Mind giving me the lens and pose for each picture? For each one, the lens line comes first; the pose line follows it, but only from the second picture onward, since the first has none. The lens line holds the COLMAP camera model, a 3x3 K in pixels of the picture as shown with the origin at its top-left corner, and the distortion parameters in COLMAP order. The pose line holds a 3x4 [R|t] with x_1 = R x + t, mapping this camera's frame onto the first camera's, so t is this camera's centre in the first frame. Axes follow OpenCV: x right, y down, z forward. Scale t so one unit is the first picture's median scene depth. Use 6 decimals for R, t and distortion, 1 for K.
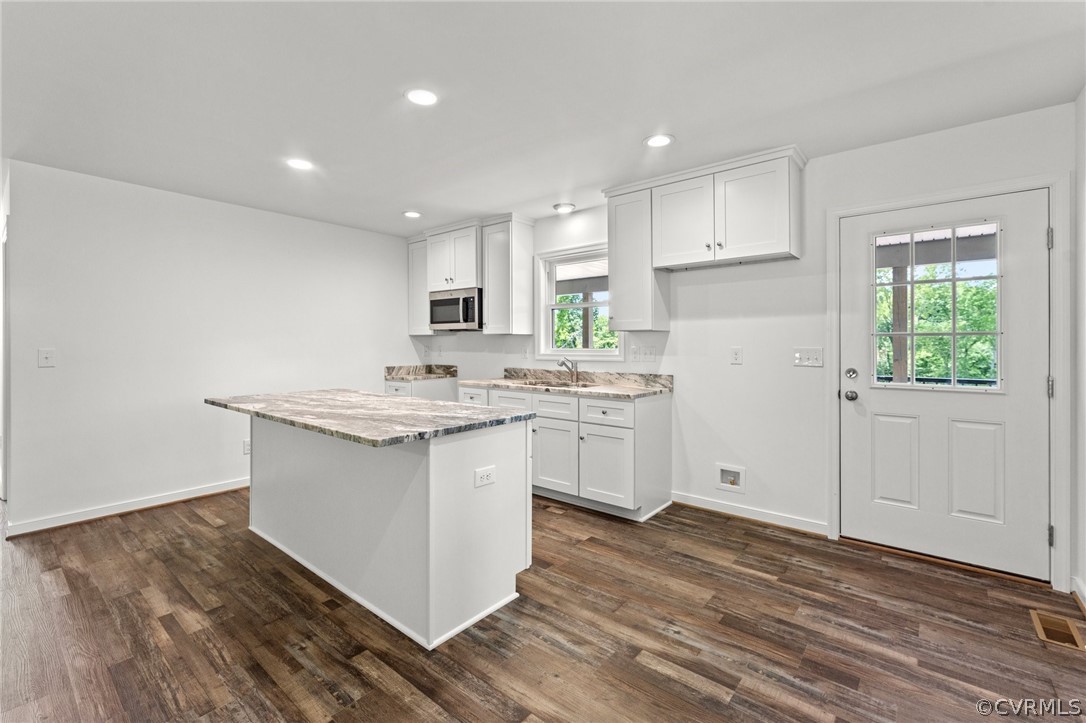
lens RADIAL K [[470.2, 0, 545.4], [0, 470.2, 347.1], [0, 0, 1]] dist [-0.004233, 0.001354]
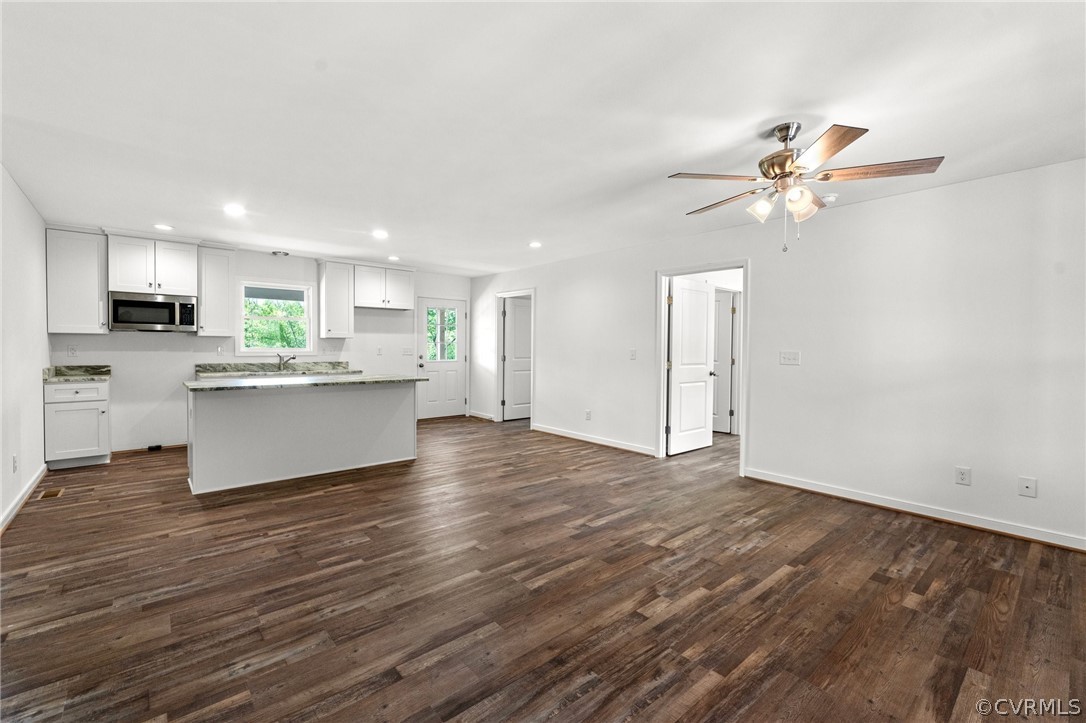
lens RADIAL K [[470.2, 0, 540.3], [0, 470.2, 363.6], [0, 0, 1]] dist [-0.004233, 0.001354]
pose [[0.163750, -0.031864, 0.985987, -1.611752], [0.000842, 0.999482, 0.032160, 0.007369], [-0.986502, -0.004436, 0.163692, -0.084127]]
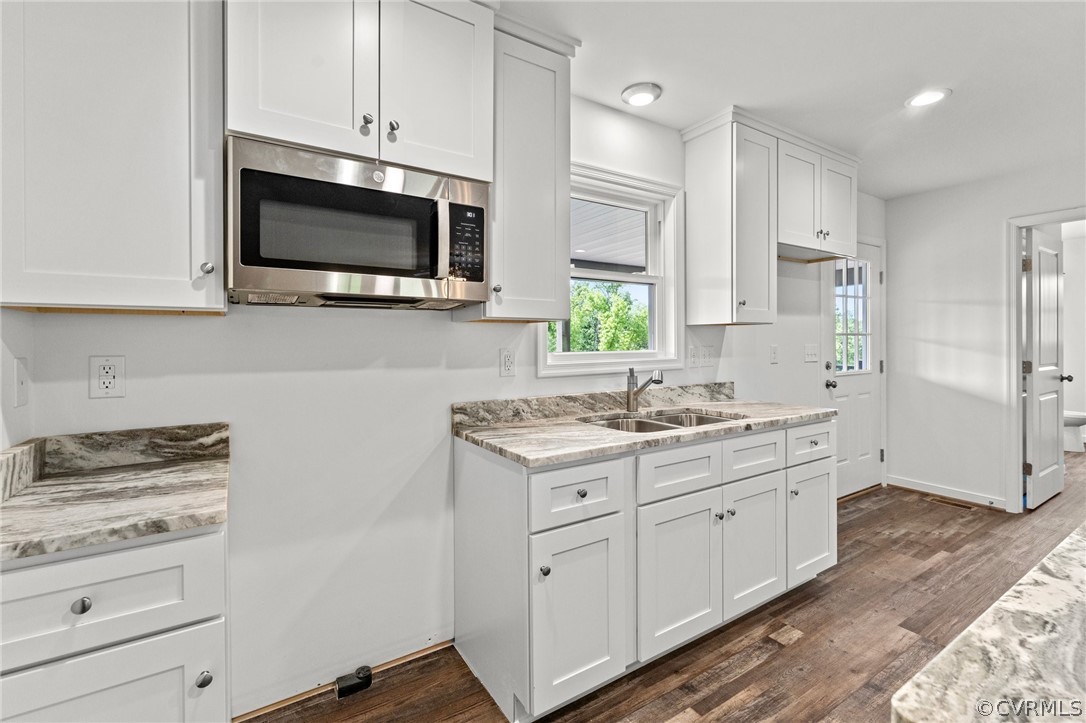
lens RADIAL K [[470.2, 0, 536.5], [0, 470.2, 347.2], [0, 0, 1]] dist [-0.004233, 0.001354]
pose [[0.315782, -0.008596, 0.948793, -0.639868], [0.015282, 0.999875, 0.003973, -0.007584], [-0.948709, 0.013245, 0.315874, 1.160972]]
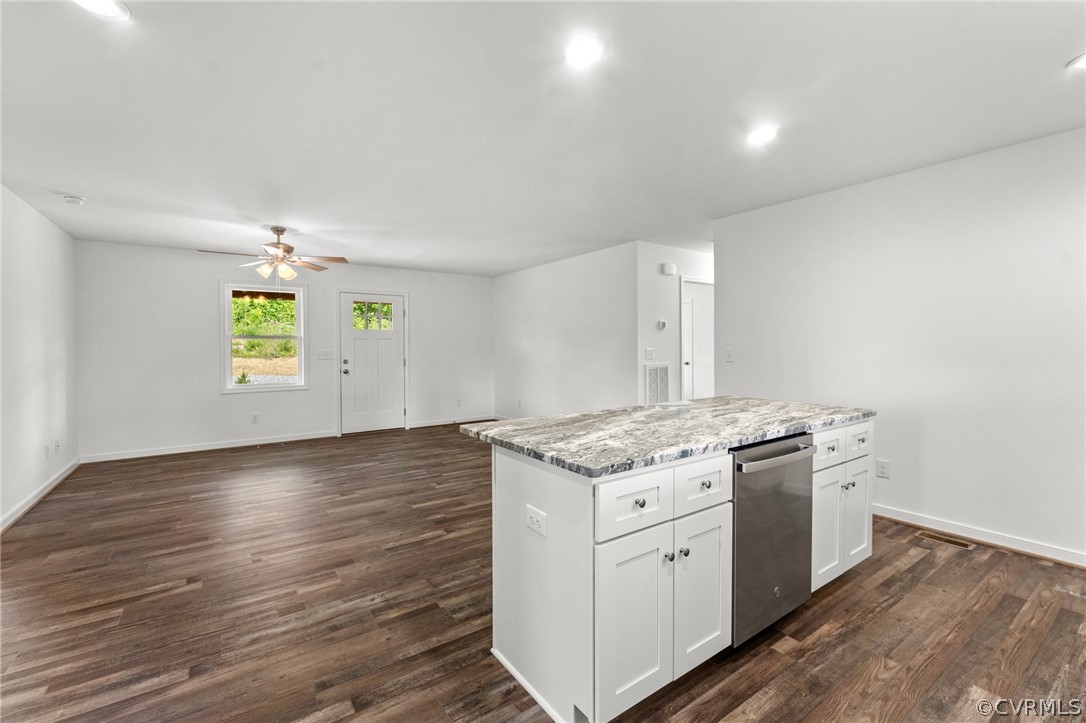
lens RADIAL K [[470.2, 0, 538.2], [0, 470.2, 359.8], [0, 0, 1]] dist [-0.004233, 0.001354]
pose [[-0.271203, 0.033764, -0.961930, 0.389005], [-0.001611, 0.999367, 0.035532, -0.008196], [0.962521, 0.011186, -0.270977, 0.787829]]
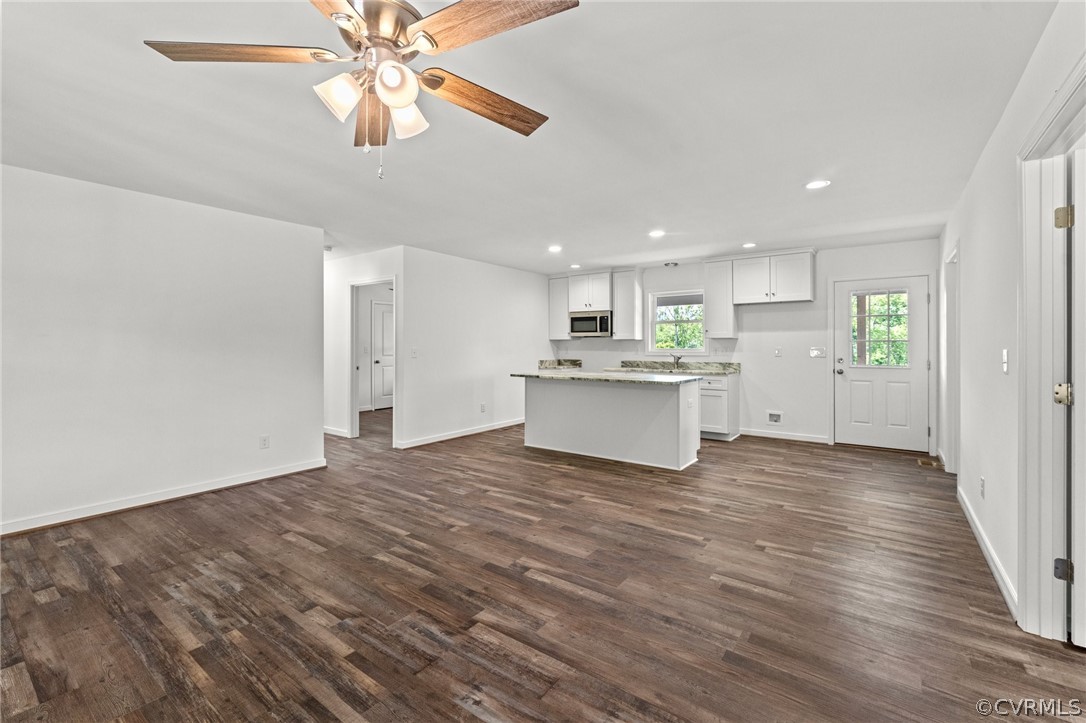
lens RADIAL K [[470.2, 0, 537.8], [0, 470.2, 348.3], [0, 0, 1]] dist [-0.004233, 0.001354]
pose [[0.998741, 0.001817, 0.050140, -0.644489], [-0.001754, 0.999998, -0.001314, 0.007298], [-0.050142, 0.001225, 0.998741, -0.817750]]
